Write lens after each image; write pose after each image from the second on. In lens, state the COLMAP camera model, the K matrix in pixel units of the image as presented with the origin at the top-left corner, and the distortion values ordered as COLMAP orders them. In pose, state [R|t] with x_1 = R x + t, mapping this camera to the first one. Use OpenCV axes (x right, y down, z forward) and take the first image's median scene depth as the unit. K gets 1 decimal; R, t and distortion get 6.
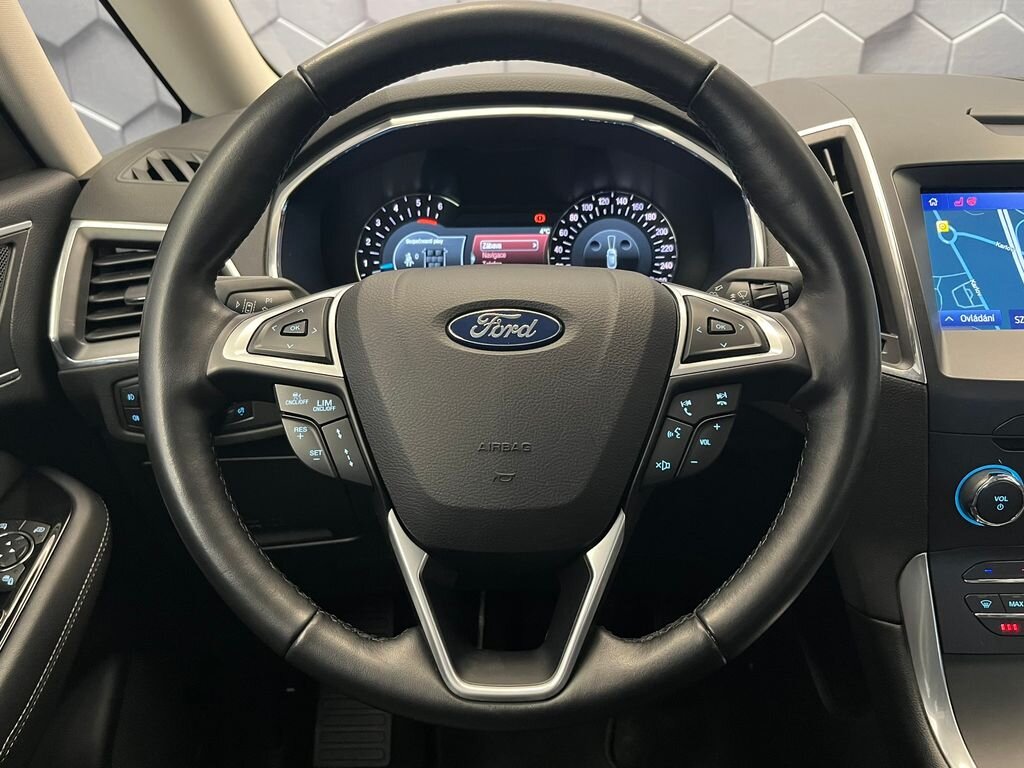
lens RADIAL K [[766.8, 0, 523.8], [0, 766.8, 393.9], [0, 0, 1]] dist [-0.000913, -0.037302]
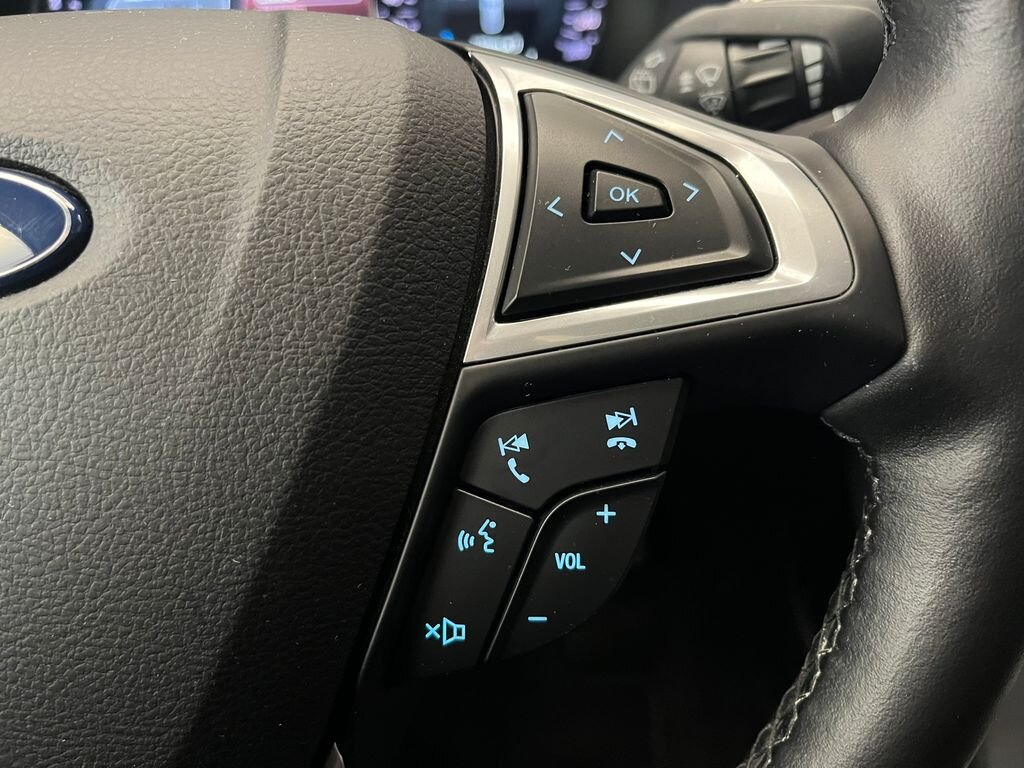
lens RADIAL K [[766.8, 0, 515.5], [0, 766.8, 378.4], [0, 0, 1]] dist [-0.000913, -0.037302]
pose [[0.999221, -0.038782, 0.007310, 0.160821], [0.035612, 0.965900, 0.256454, -0.075445], [-0.017007, -0.255994, 0.966529, 0.525455]]
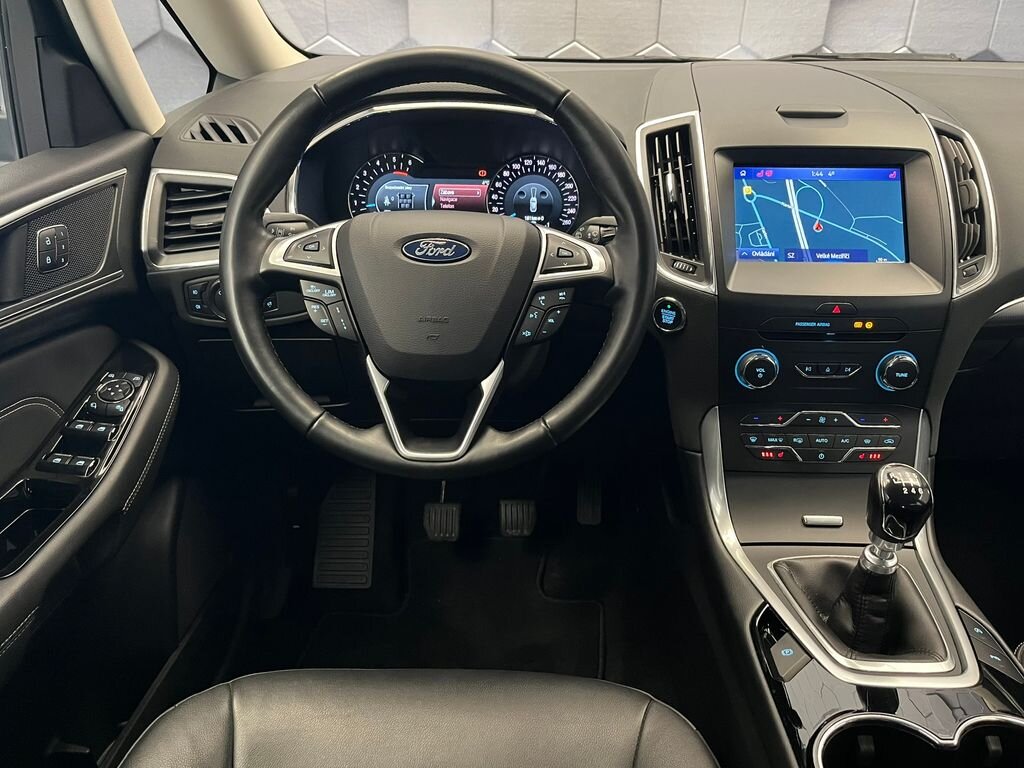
lens RADIAL K [[766.8, 0, 524.0], [0, 766.8, 389.4], [0, 0, 1]] dist [-0.000913, -0.037302]
pose [[0.999590, 0.026044, 0.011935, 0.119970], [-0.026938, 0.996259, 0.082112, 0.058585], [-0.009752, -0.082400, 0.996552, -0.547976]]
